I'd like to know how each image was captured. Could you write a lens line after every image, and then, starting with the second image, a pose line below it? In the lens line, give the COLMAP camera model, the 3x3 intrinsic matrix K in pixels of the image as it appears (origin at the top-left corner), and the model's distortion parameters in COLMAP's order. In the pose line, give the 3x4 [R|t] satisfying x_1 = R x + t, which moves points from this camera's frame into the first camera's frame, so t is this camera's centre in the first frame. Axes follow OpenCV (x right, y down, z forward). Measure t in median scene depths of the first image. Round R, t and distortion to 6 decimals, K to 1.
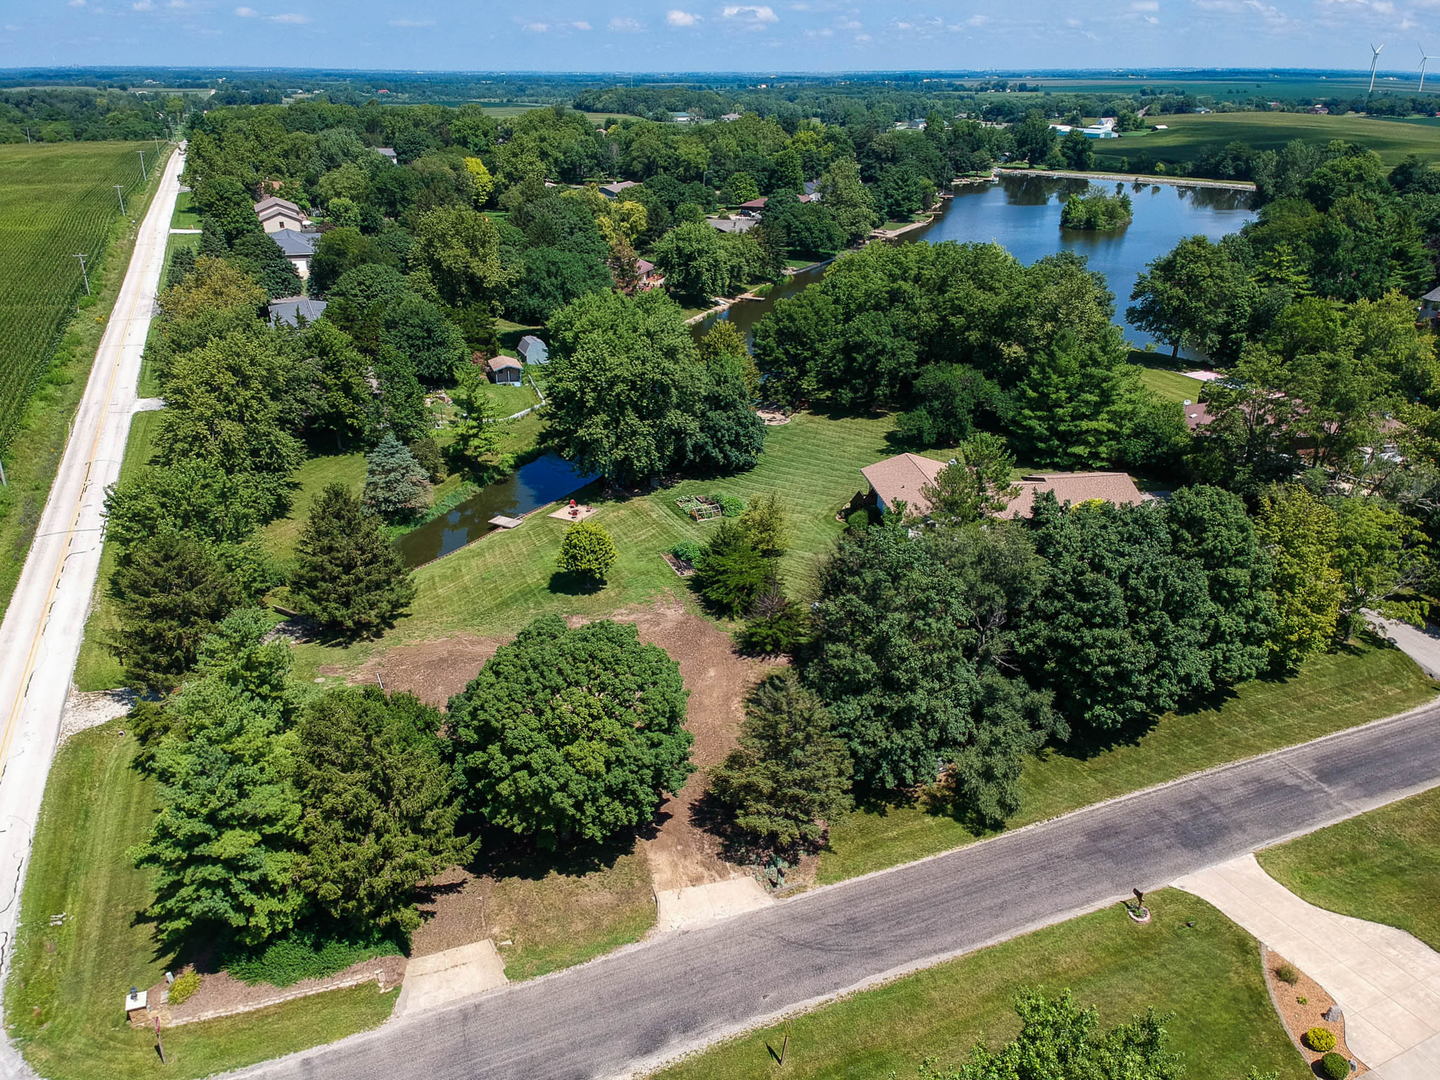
lens RADIAL K [[1050.8, 0, 680.7], [0, 1050.8, 532.5], [0, 0, 1]] dist [0.138810, -0.181833]
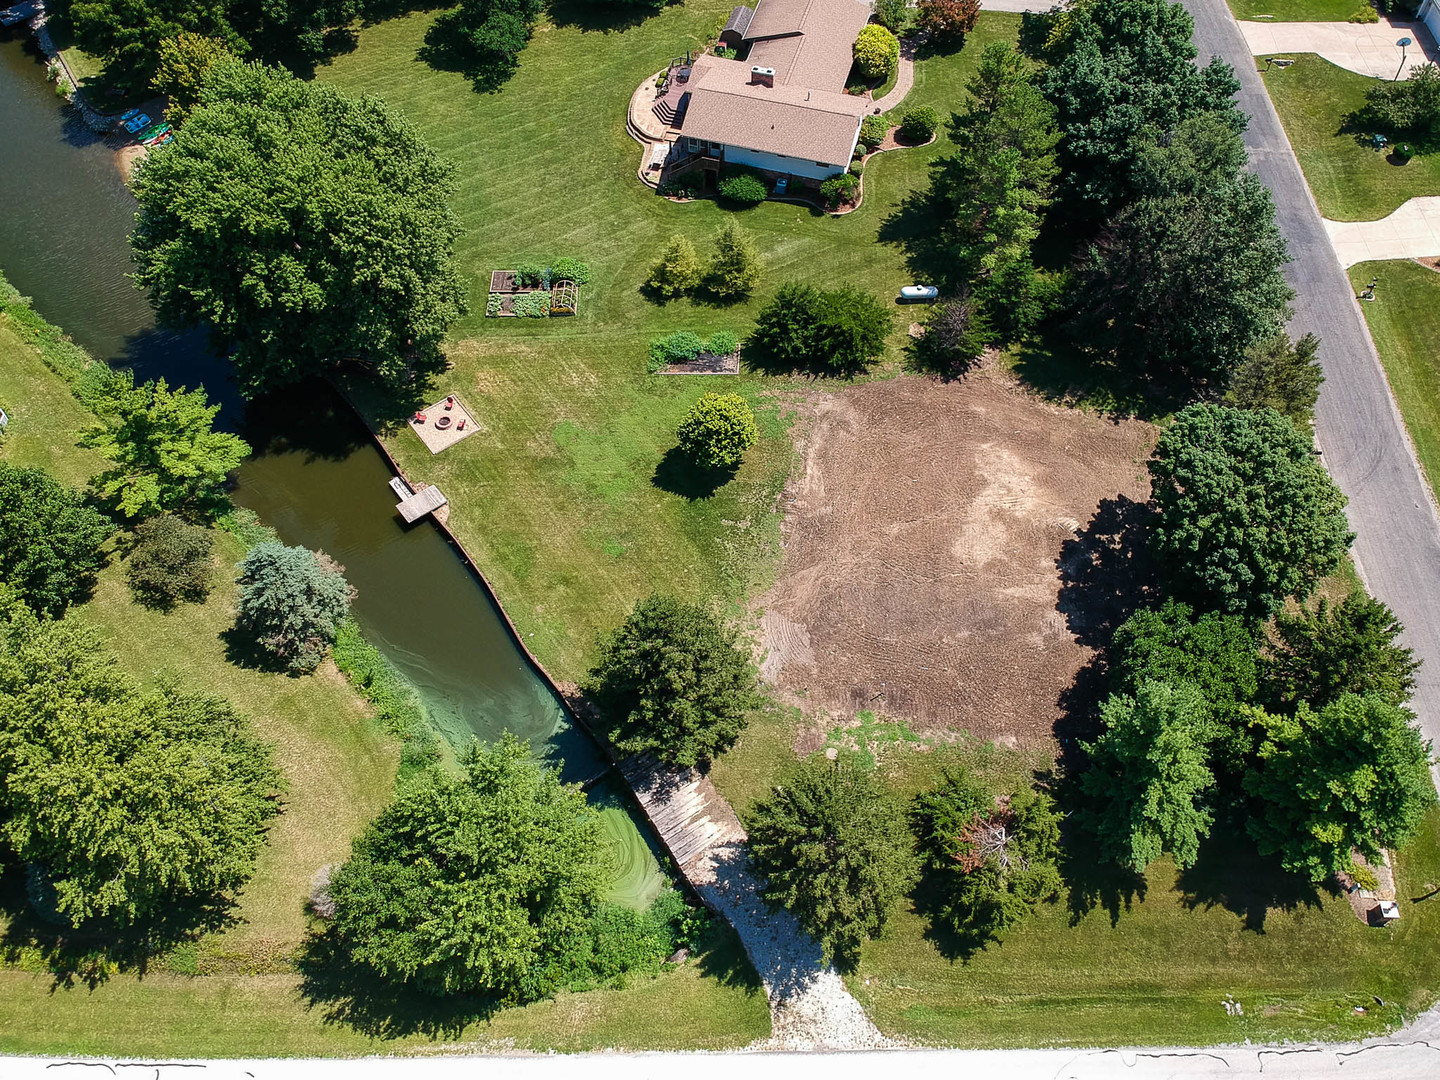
lens RADIAL K [[1203.5, 0, 747.9], [0, 1203.5, 503.9], [0, 0, 1]] dist [0.076024, -0.067435]
pose [[0.348228, -0.753319, 0.557896, -0.601971], [0.354905, 0.656792, 0.665332, -0.517450], [-0.867629, -0.033687, 0.496070, 0.494646]]
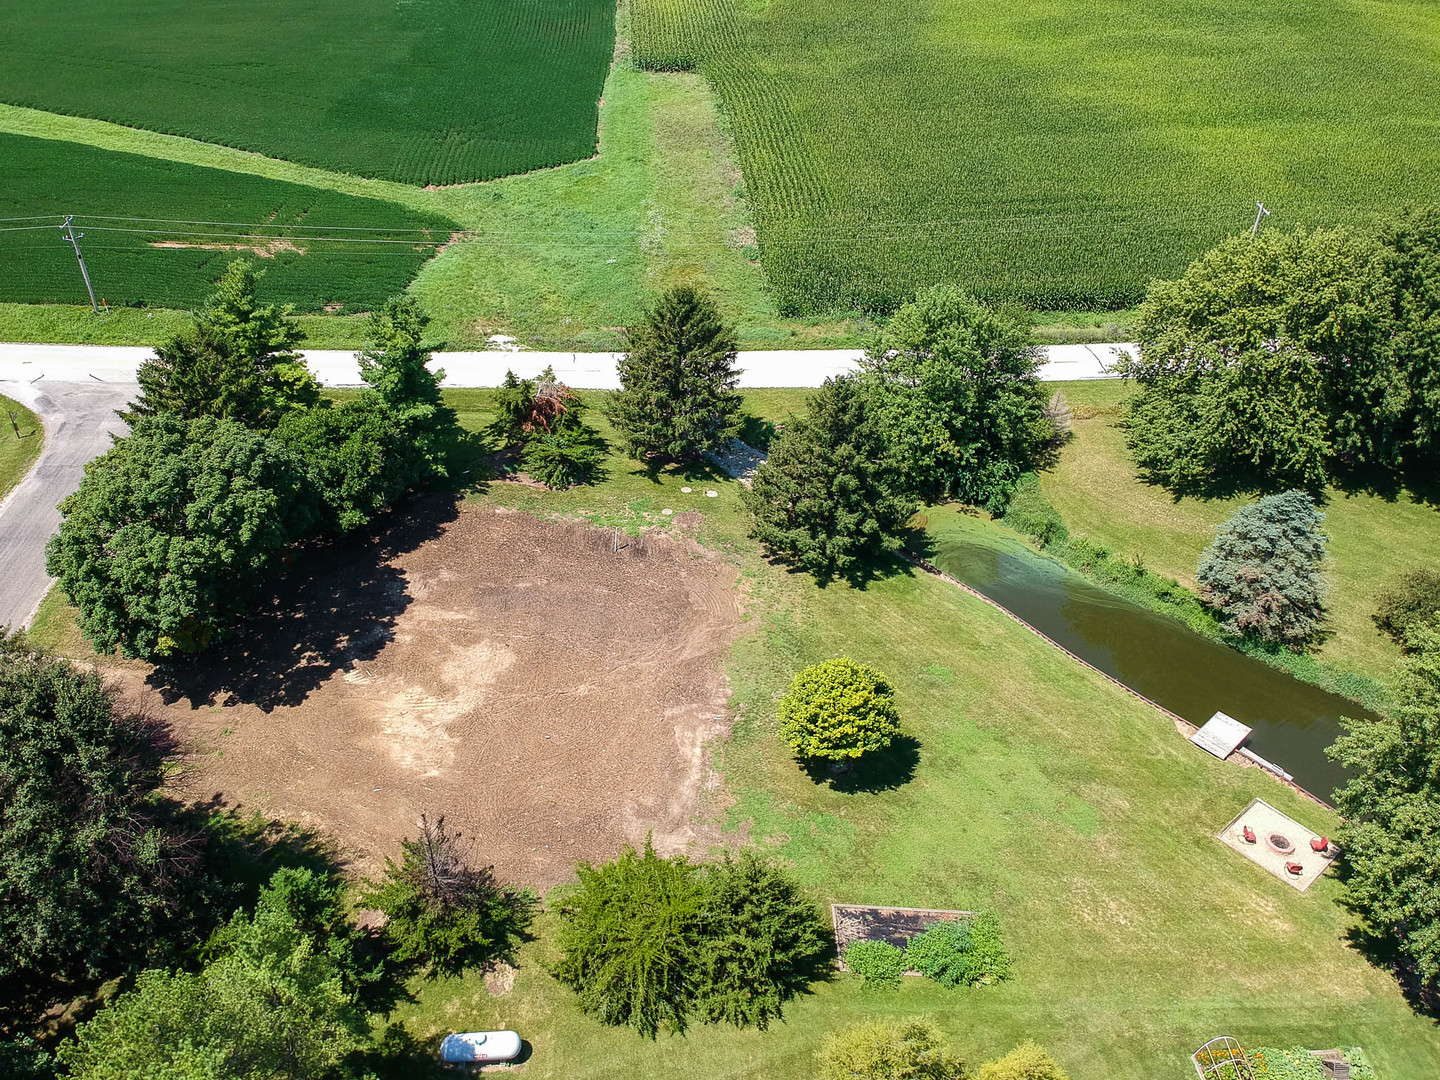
lens RADIAL K [[1093.9, 0, 665.5], [0, 1093.9, 537.9], [0, 0, 1]] dist [0.079622, -0.109769]
pose [[-0.313560, 0.560781, -0.766293, 0.304911], [-0.378141, 0.666501, 0.642484, -0.353702], [0.871028, 0.491223, 0.003066, 0.827693]]
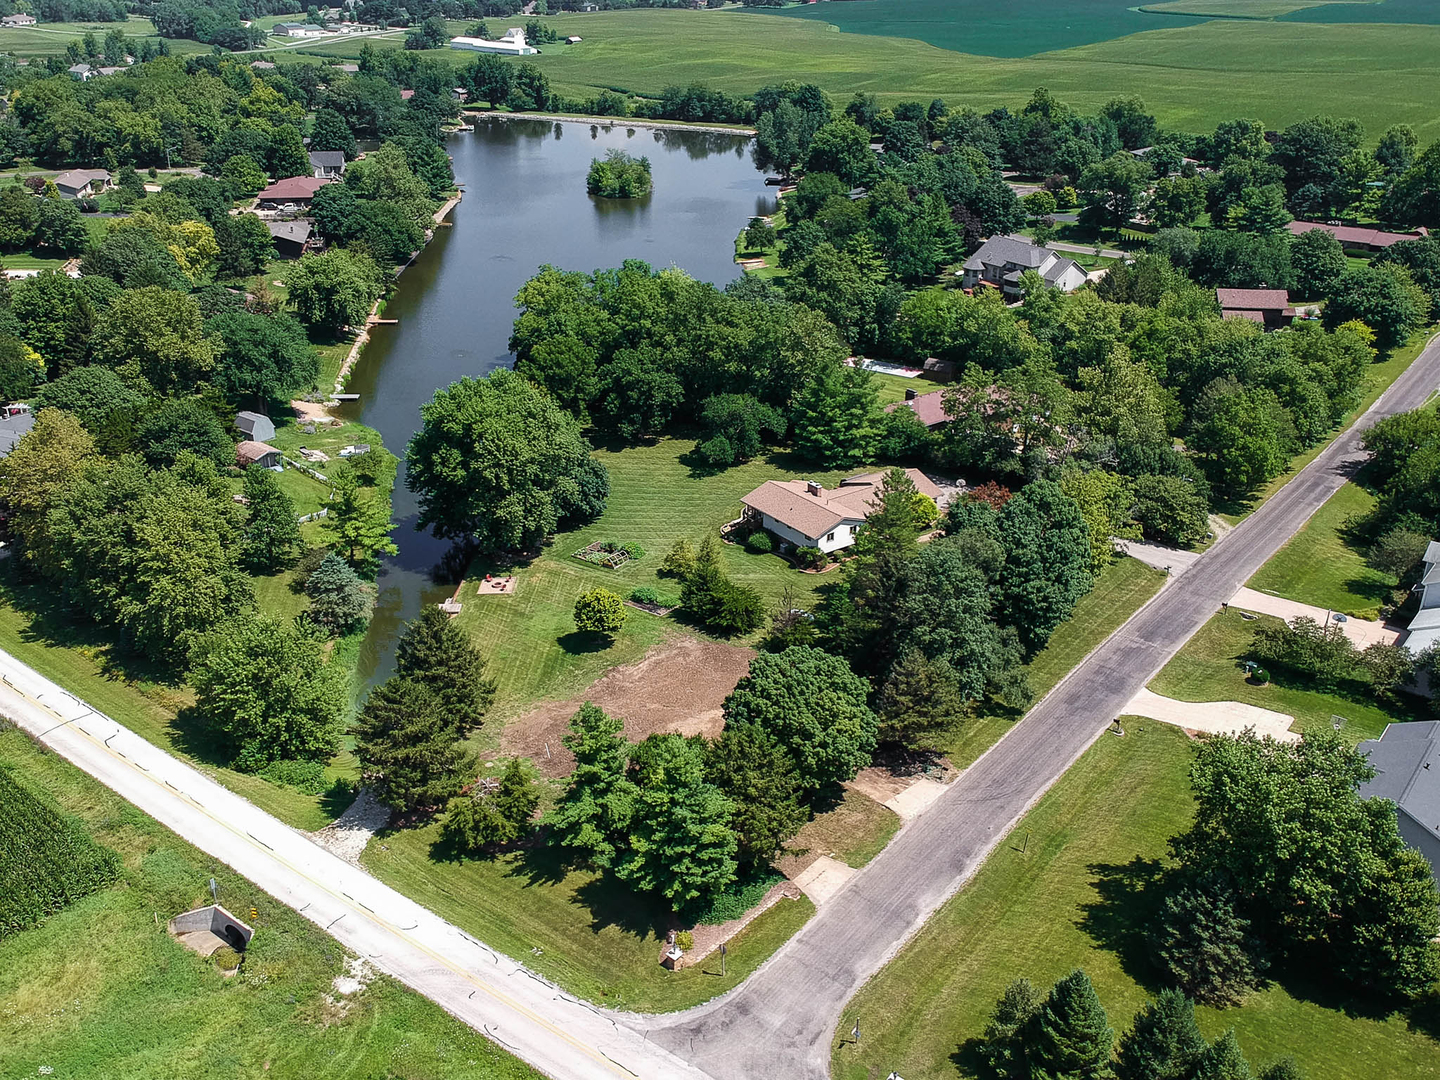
lens RADIAL K [[1329.2, 0, 697.6], [0, 1329.2, 541.9], [0, 0, 1]] dist [0.151761, -0.231266]
pose [[0.861614, -0.203976, 0.464775, -0.646957], [0.194194, 0.978503, 0.069432, -0.138299], [-0.468946, 0.030433, 0.882702, -0.377481]]
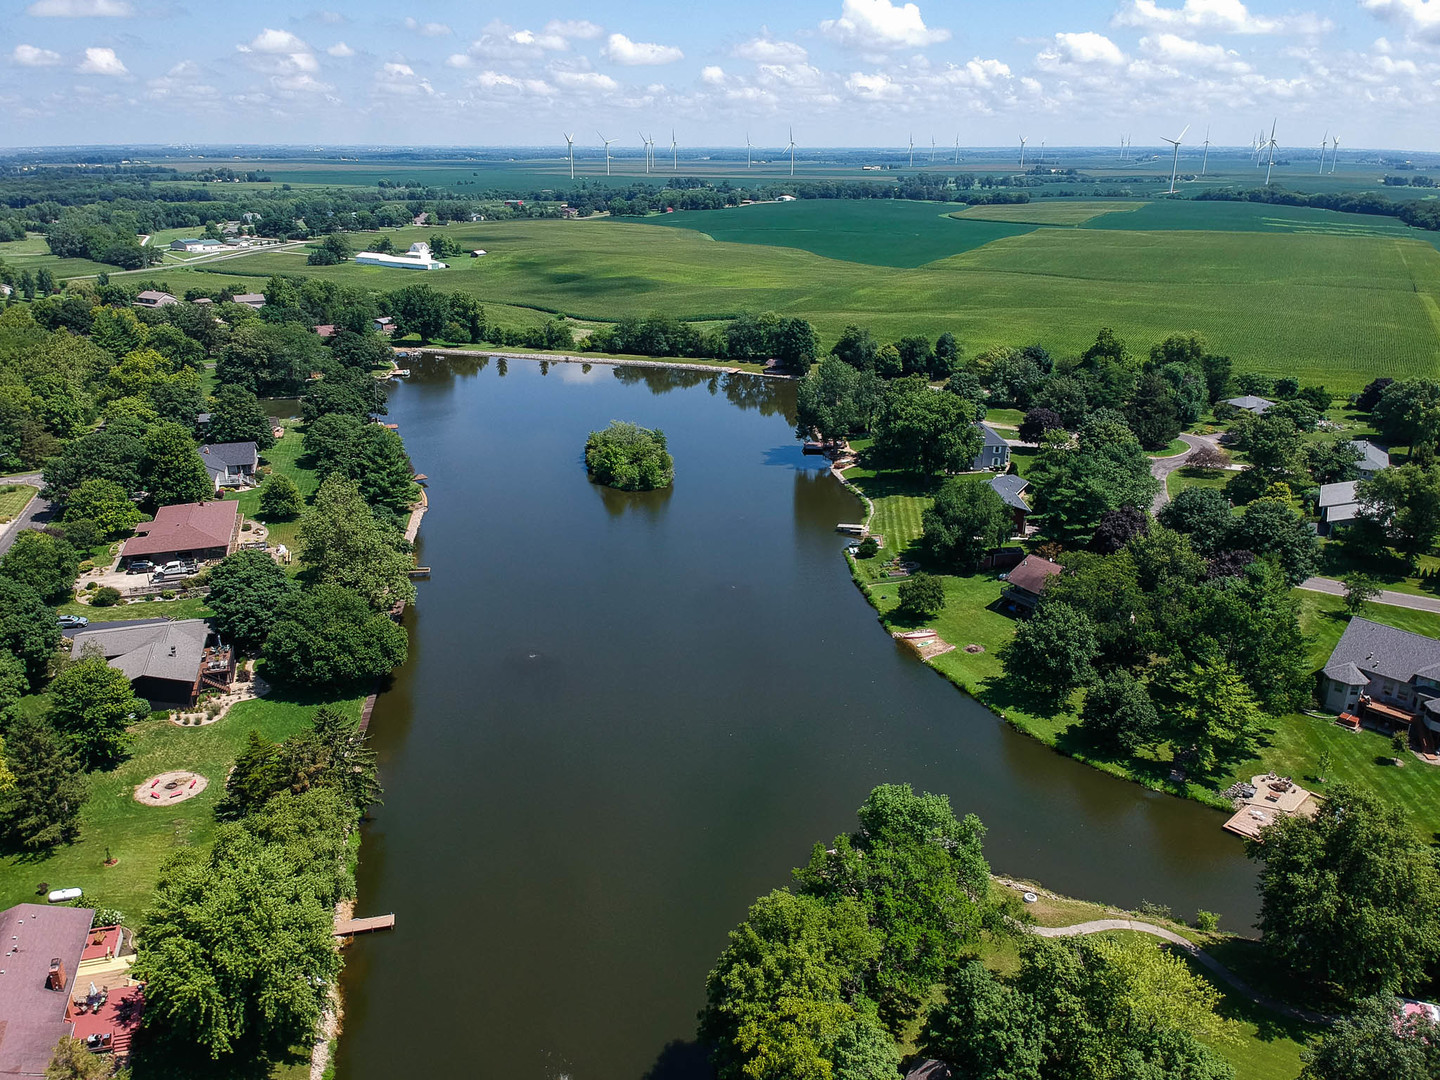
lens RADIAL K [[1054.0, 0, 705.7], [0, 1054.0, 540.9], [0, 0, 1]] dist [0.127261, -0.182977]
pose [[0.772854, -0.213651, 0.597536, -0.132676], [0.245103, 0.969049, 0.029471, -0.822392], [-0.585338, 0.123681, 0.801300, 1.208646]]
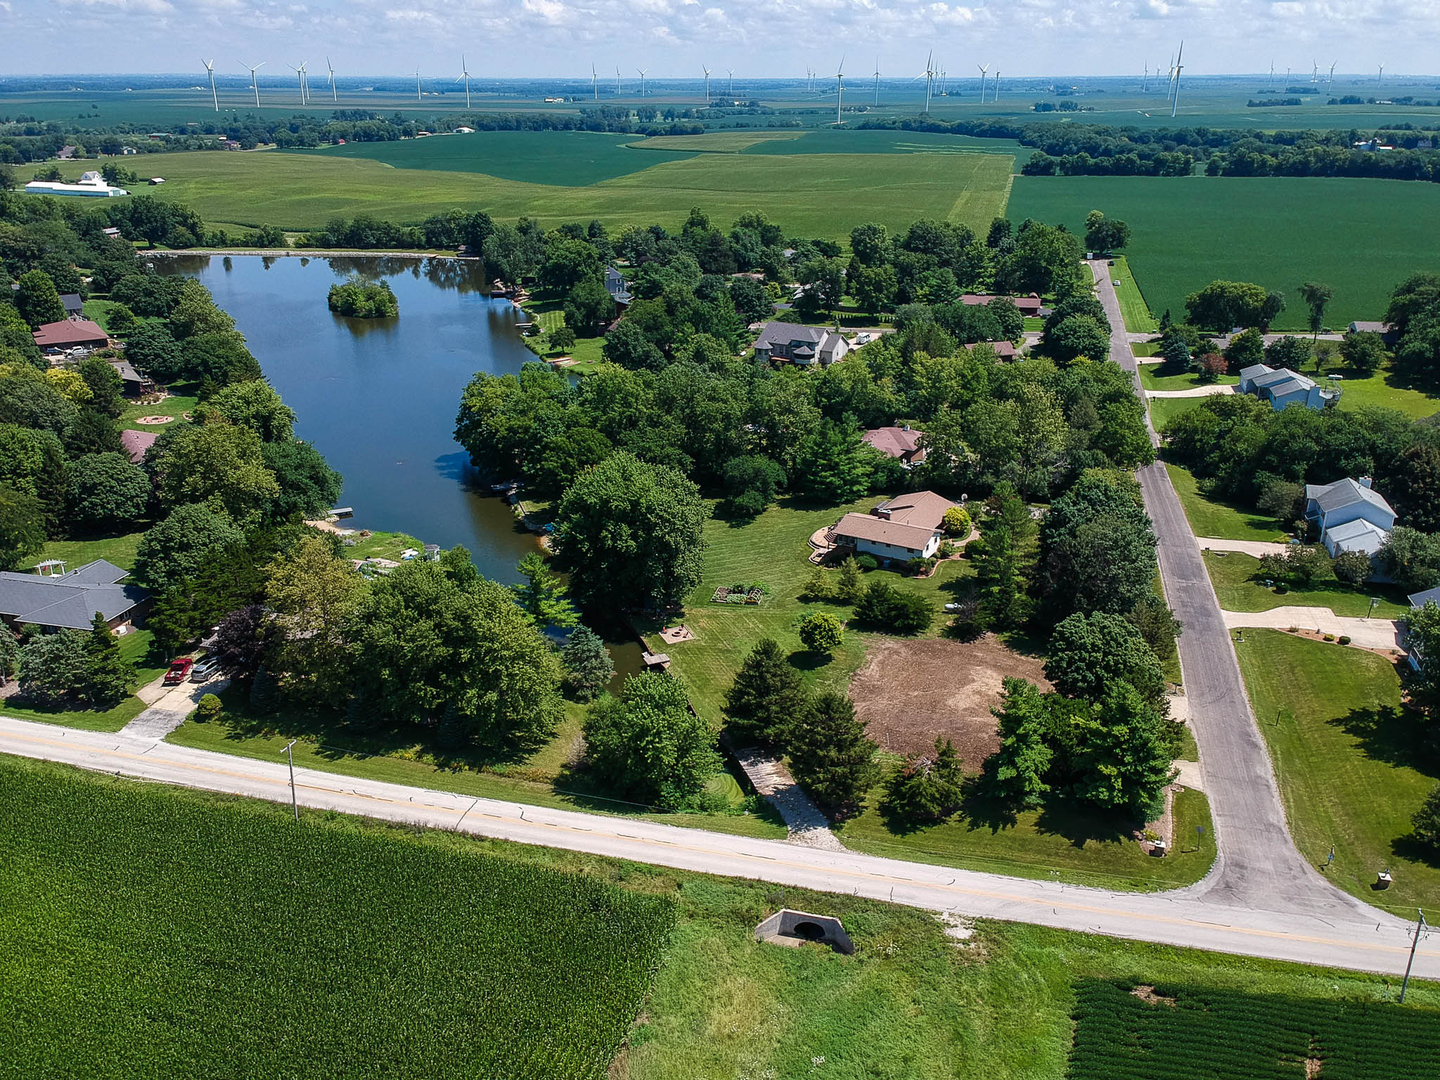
lens RADIAL K [[1180.3, 0, 700.3], [0, 1180.3, 538.8], [0, 0, 1]] dist [0.098864, -0.080164]
pose [[0.587439, -0.288411, 0.756132, -1.304716], [0.319063, 0.941196, 0.111120, -0.319885], [-0.743717, 0.175978, 0.644917, 0.050805]]
